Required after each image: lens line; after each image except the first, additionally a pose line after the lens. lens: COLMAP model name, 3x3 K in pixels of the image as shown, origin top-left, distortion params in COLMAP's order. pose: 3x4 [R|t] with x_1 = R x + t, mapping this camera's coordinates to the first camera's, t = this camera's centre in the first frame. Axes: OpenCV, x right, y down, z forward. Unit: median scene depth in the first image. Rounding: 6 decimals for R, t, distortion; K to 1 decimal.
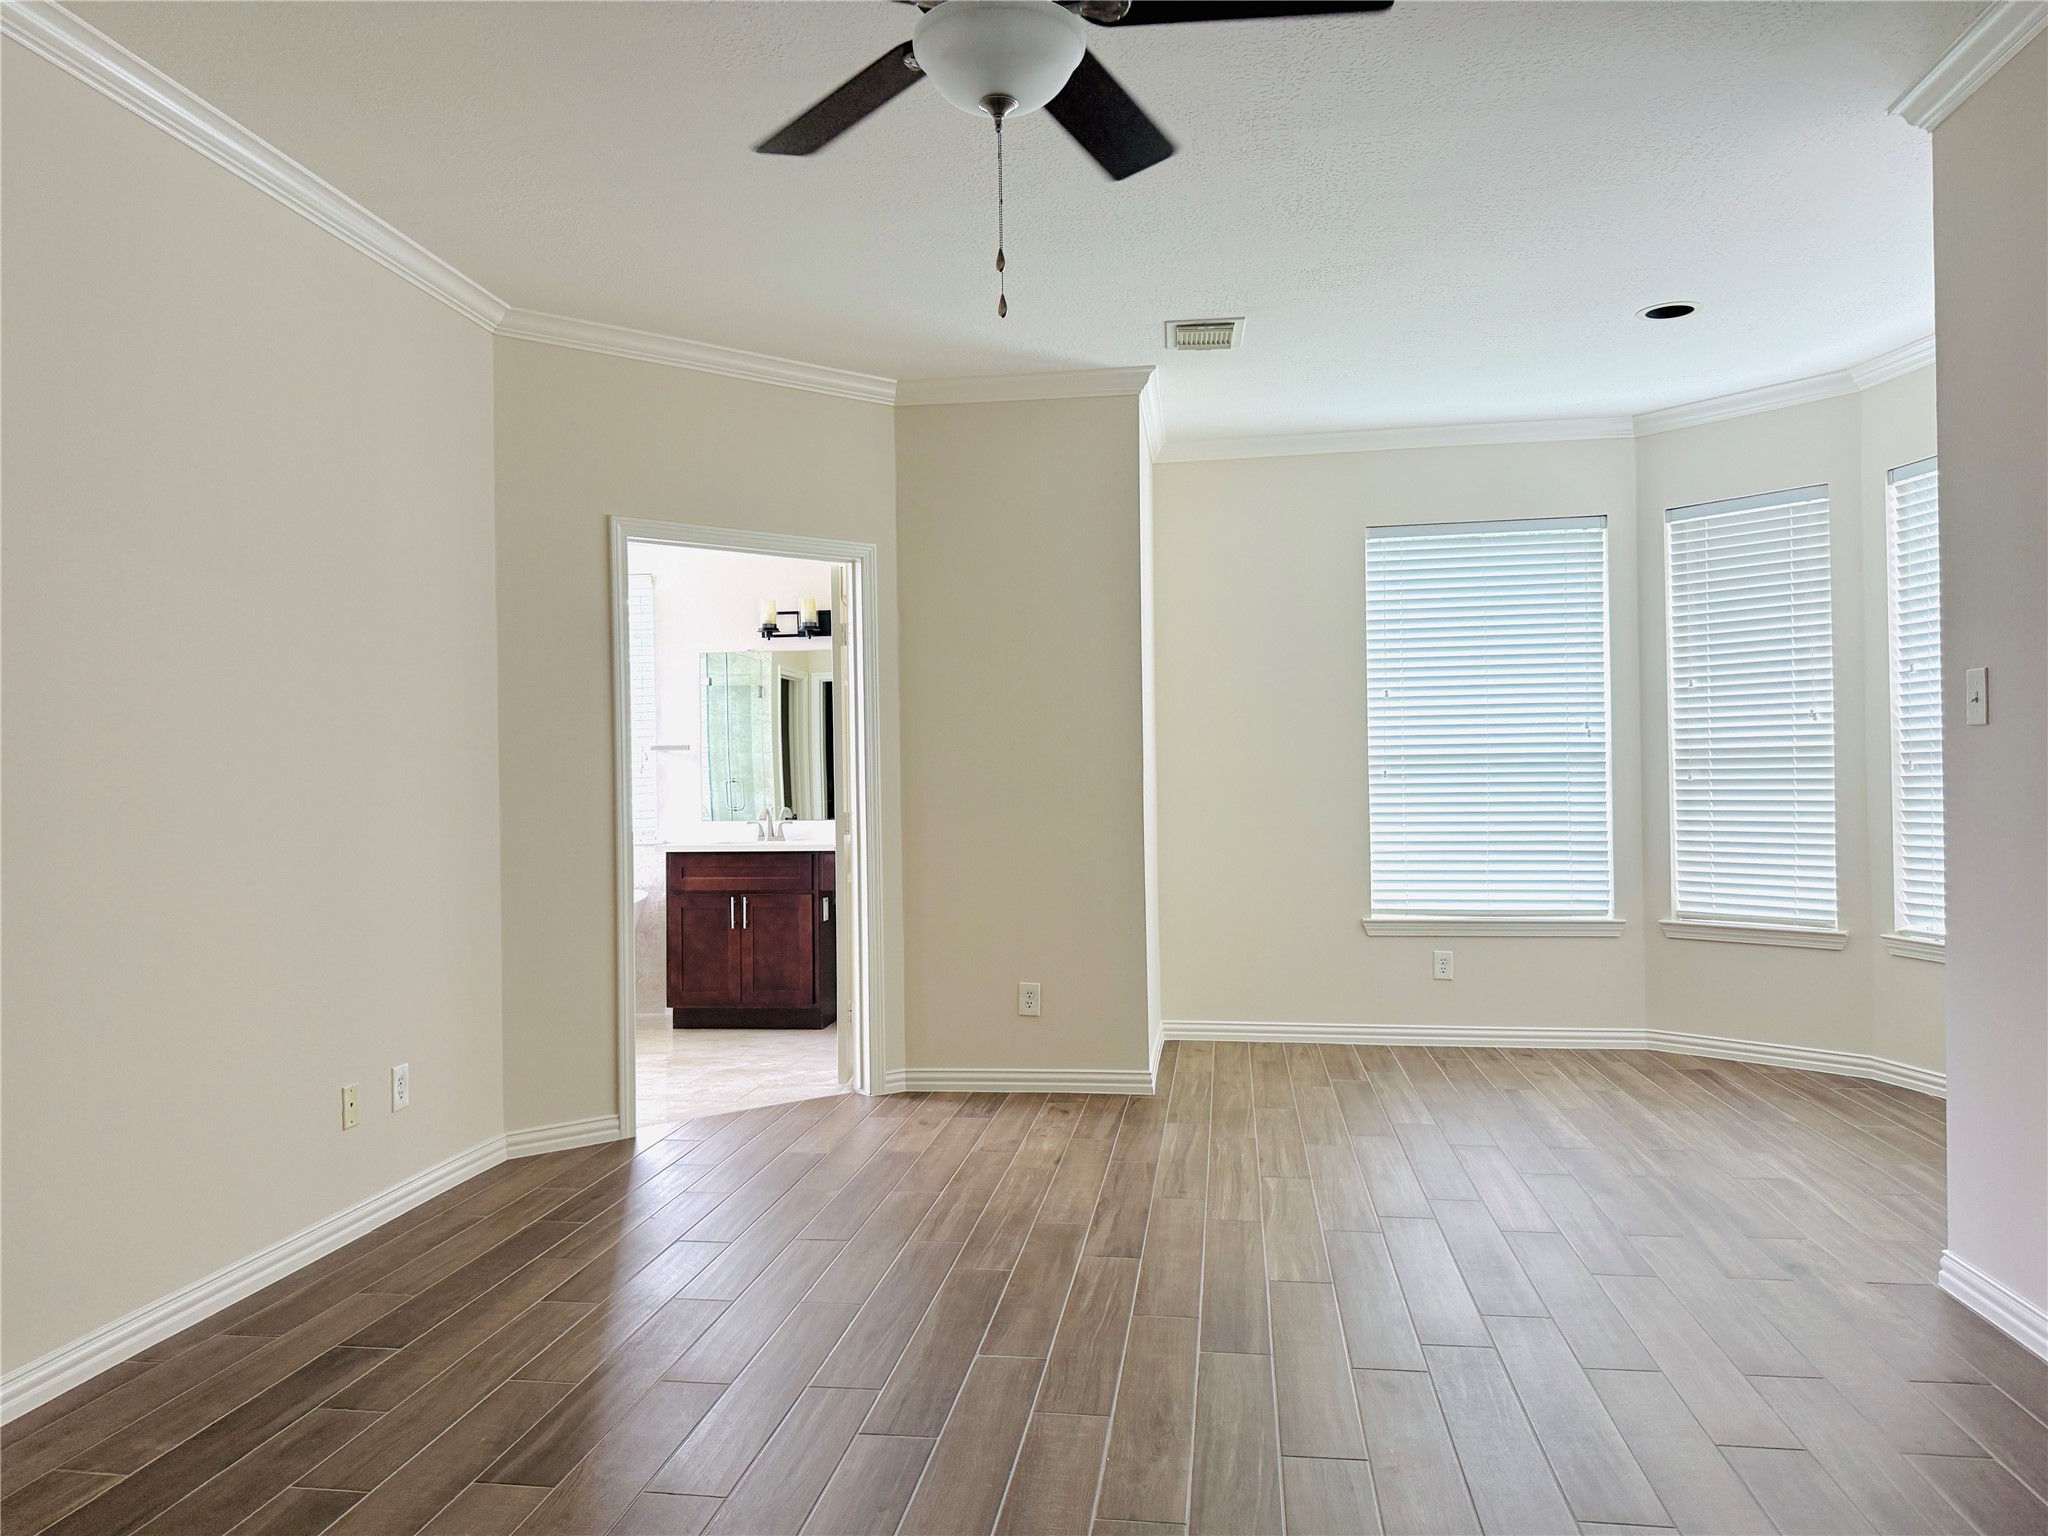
lens RADIAL K [[1442.4, 0, 1013.9], [0, 1442.4, 763.5], [0, 0, 1]] dist [0.149953, -0.253299]
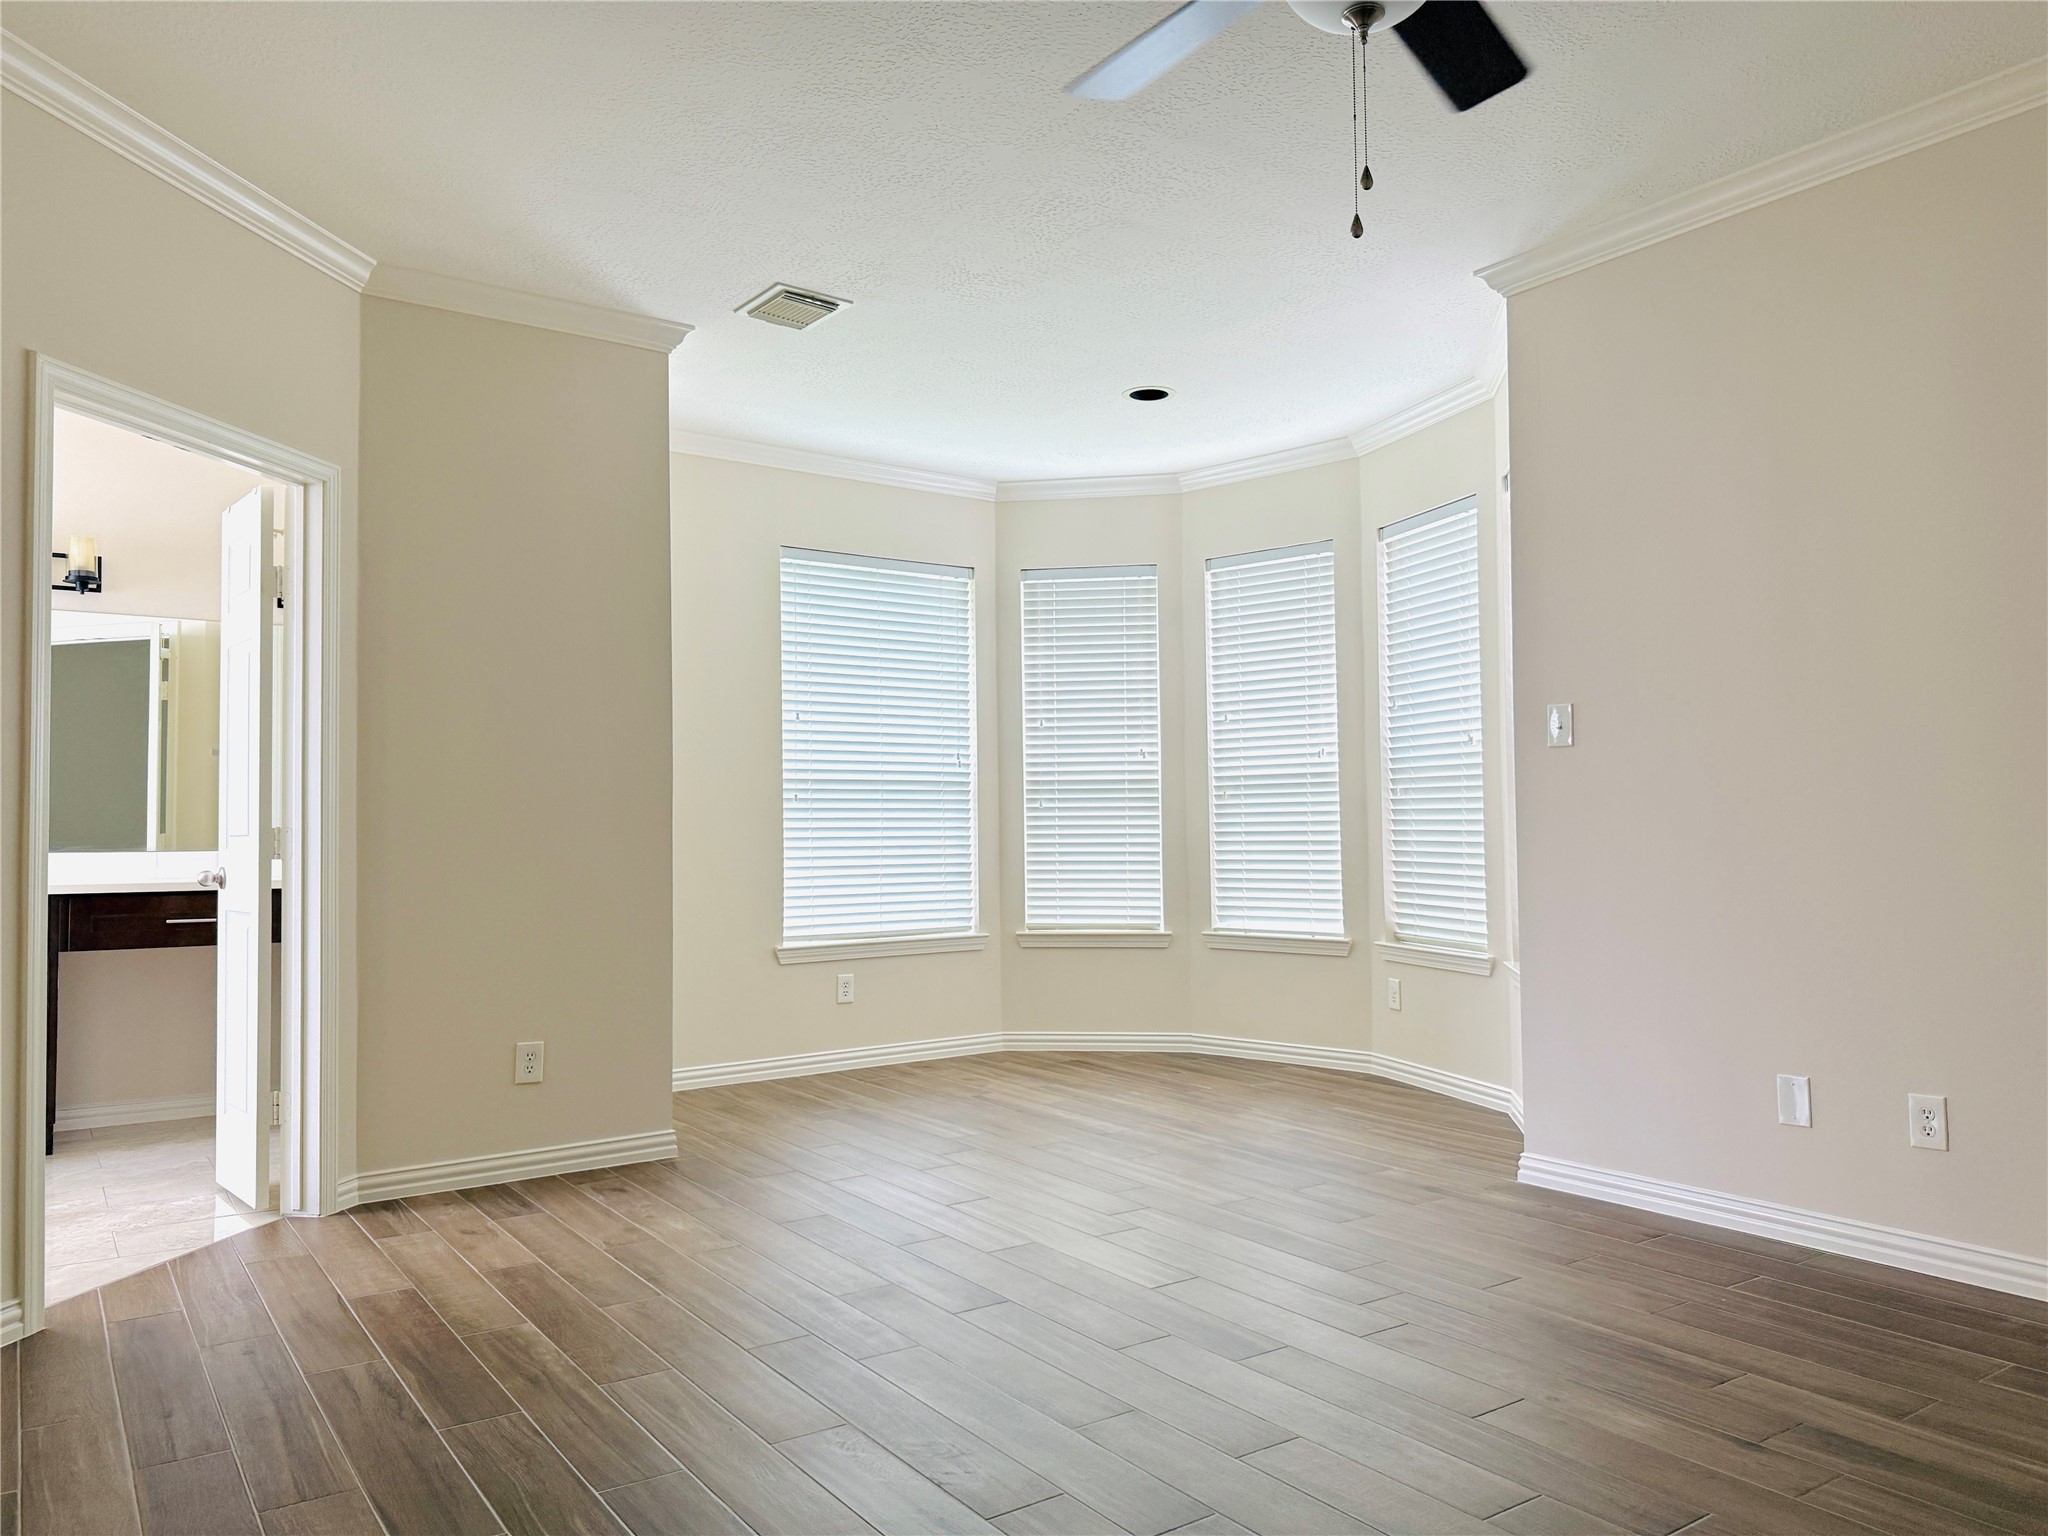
lens RADIAL K [[1442.4, 0, 1013.9], [0, 1442.4, 763.5], [0, 0, 1]] dist [0.149953, -0.253299]
pose [[0.727127, 0.039147, 0.685386, -0.327340], [-0.010214, 0.998879, -0.046216, 0.029385], [-0.686427, 0.026605, 0.726712, 0.200033]]
